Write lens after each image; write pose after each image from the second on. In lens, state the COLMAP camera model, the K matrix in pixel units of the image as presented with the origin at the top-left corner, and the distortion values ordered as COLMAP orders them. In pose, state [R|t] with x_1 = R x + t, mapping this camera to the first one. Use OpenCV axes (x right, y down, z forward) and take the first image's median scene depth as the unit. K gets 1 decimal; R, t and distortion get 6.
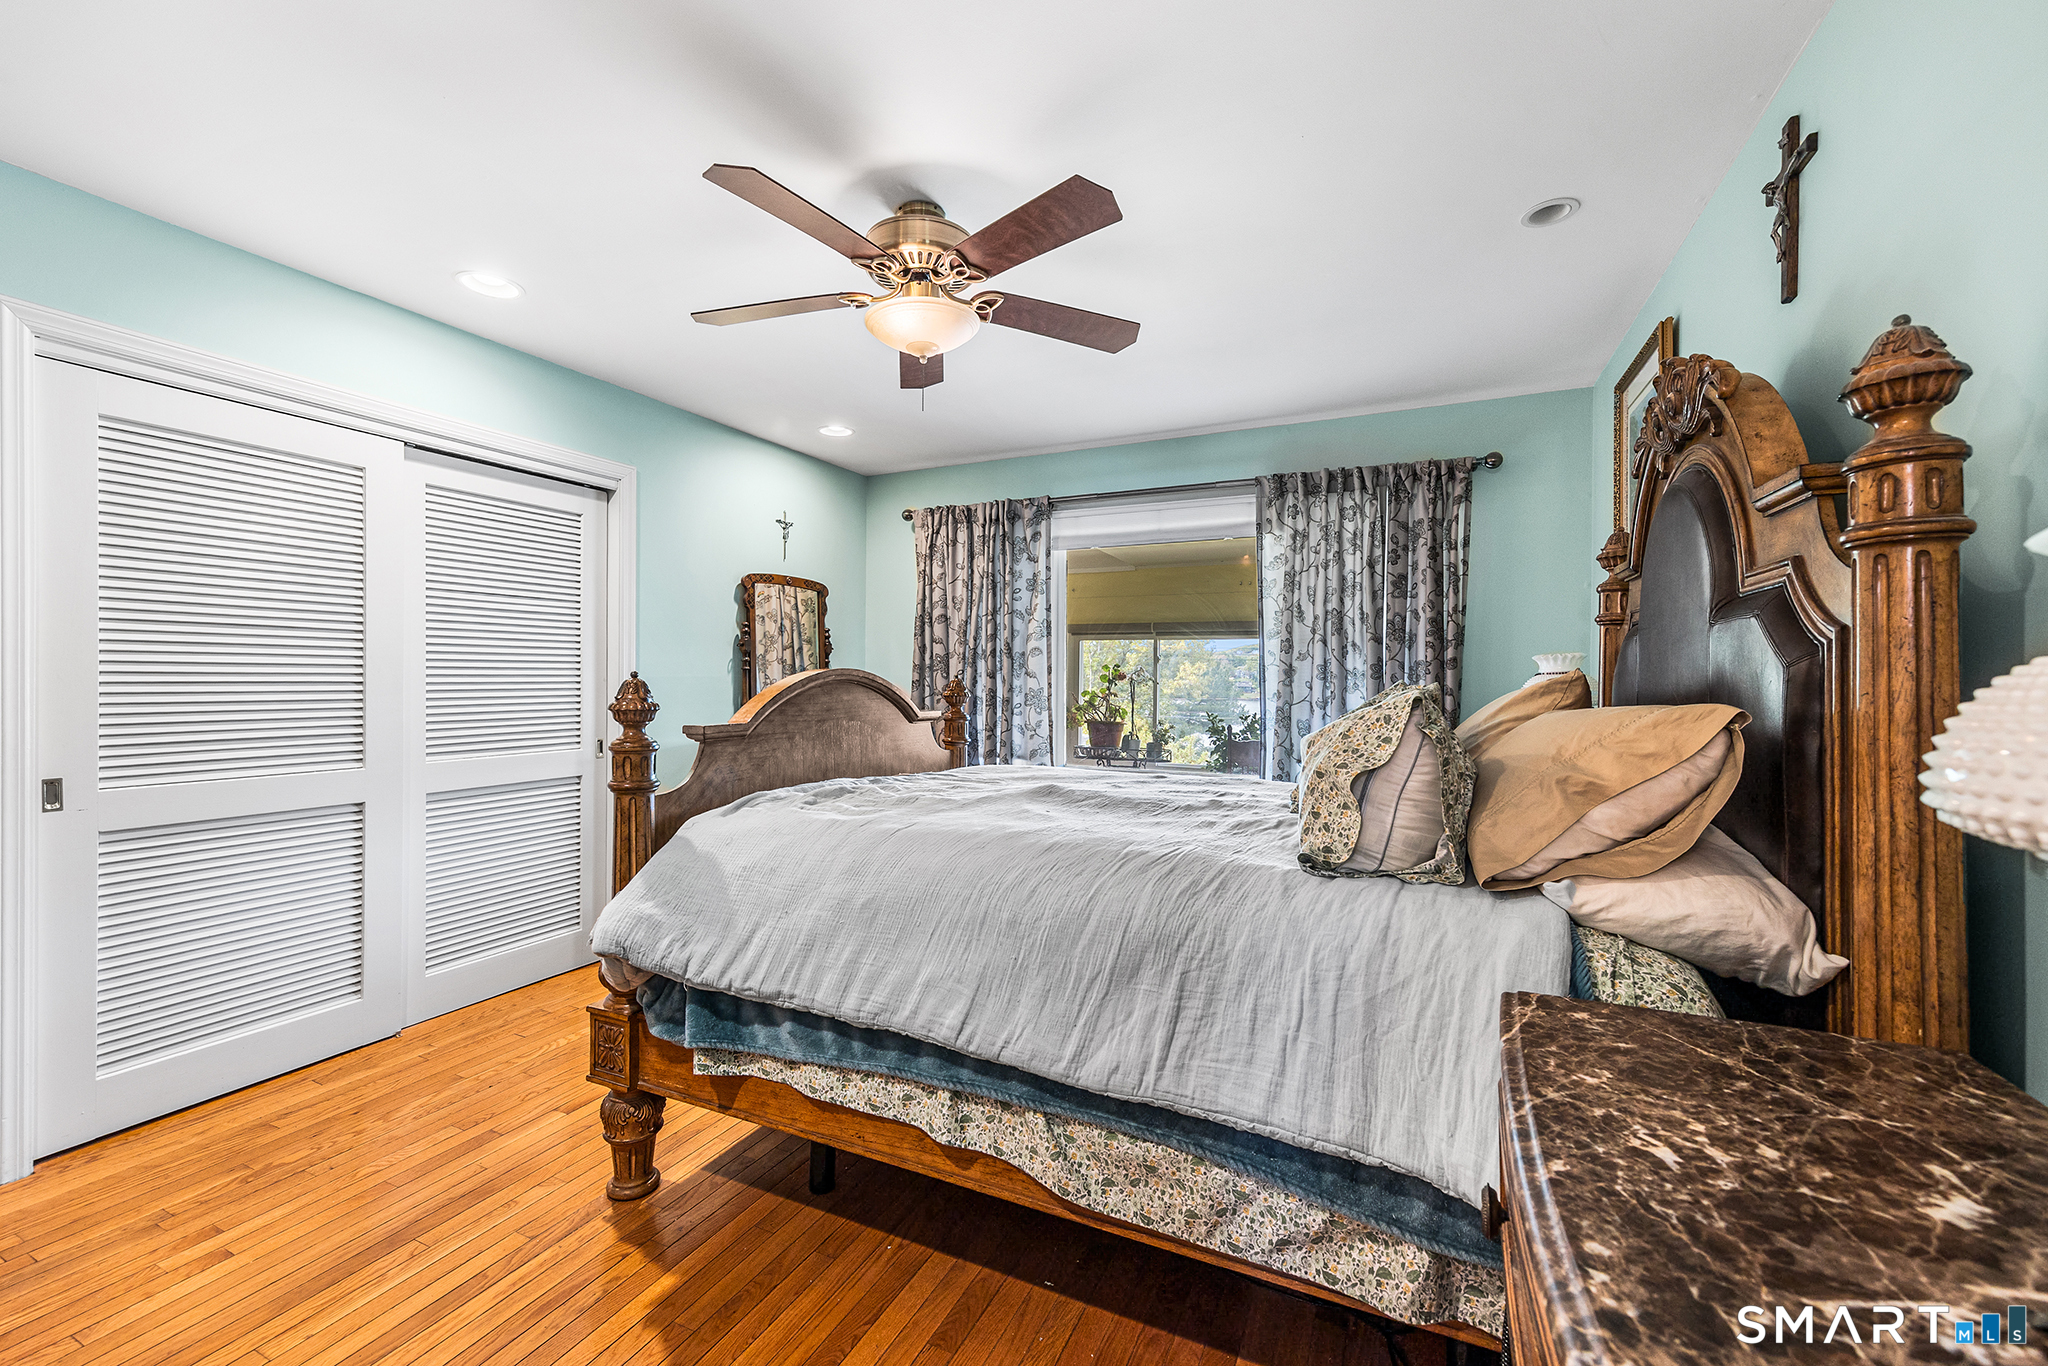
lens RADIAL K [[816.5, 0, 1030.7], [0, 816.5, 677.2], [0, 0, 1]] dist [0.002217, 0.000135]
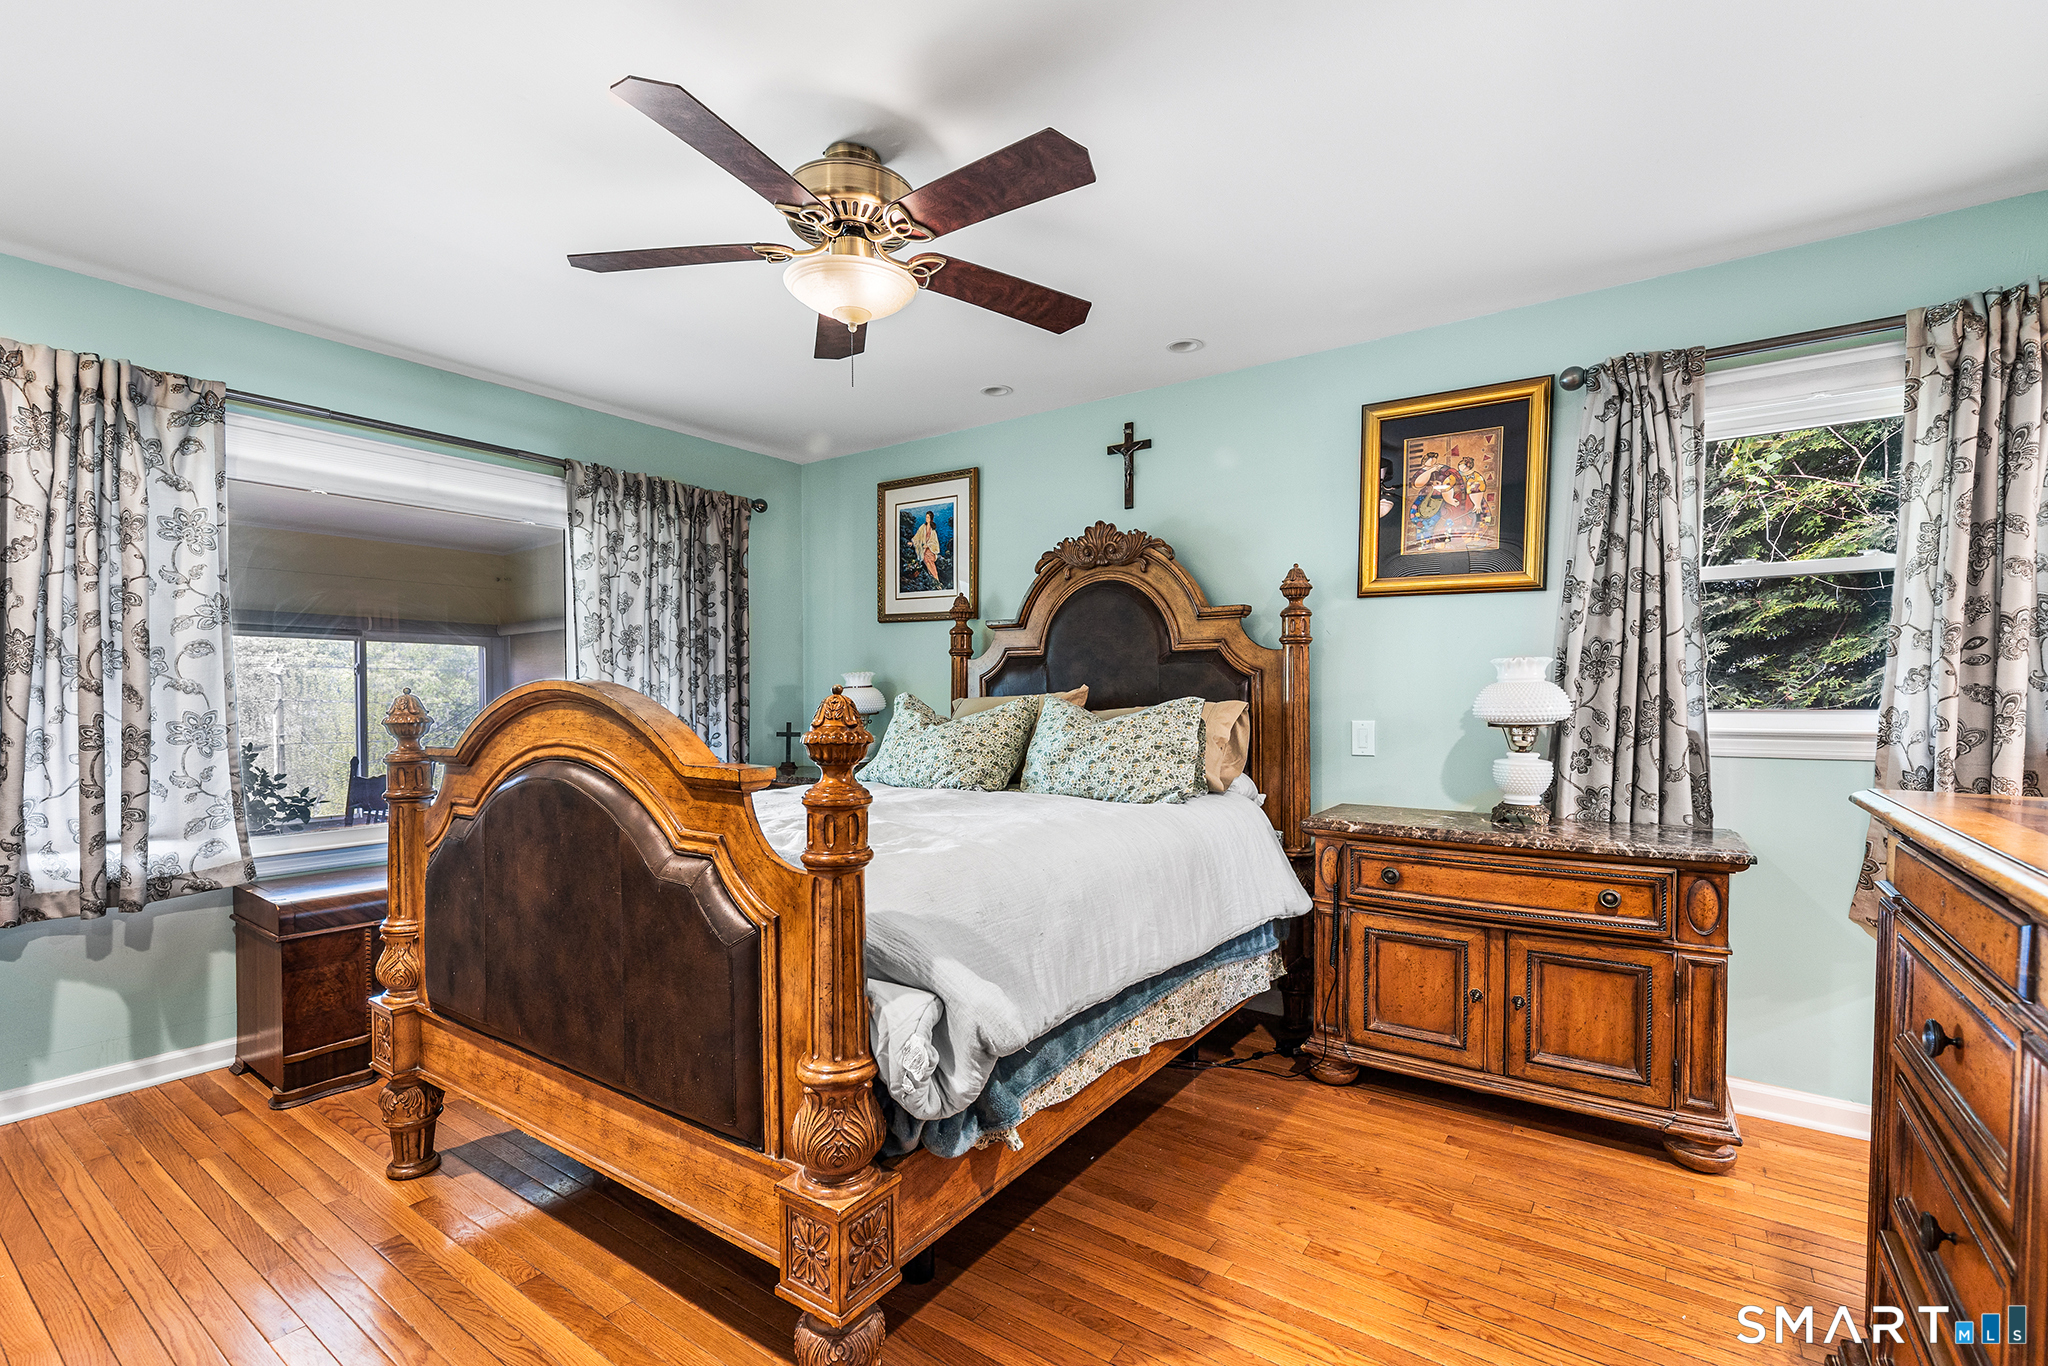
lens RADIAL K [[905.8, 0, 1024.0], [0, 905.8, 683.0], [0, 0, 1]] dist [-0.001715, -0.000171]
pose [[0.167518, 0.003631, 0.985862, -0.622781], [0.005107, 0.999977, -0.004551, -0.001128], [-0.985856, 0.005797, 0.167496, 0.386207]]
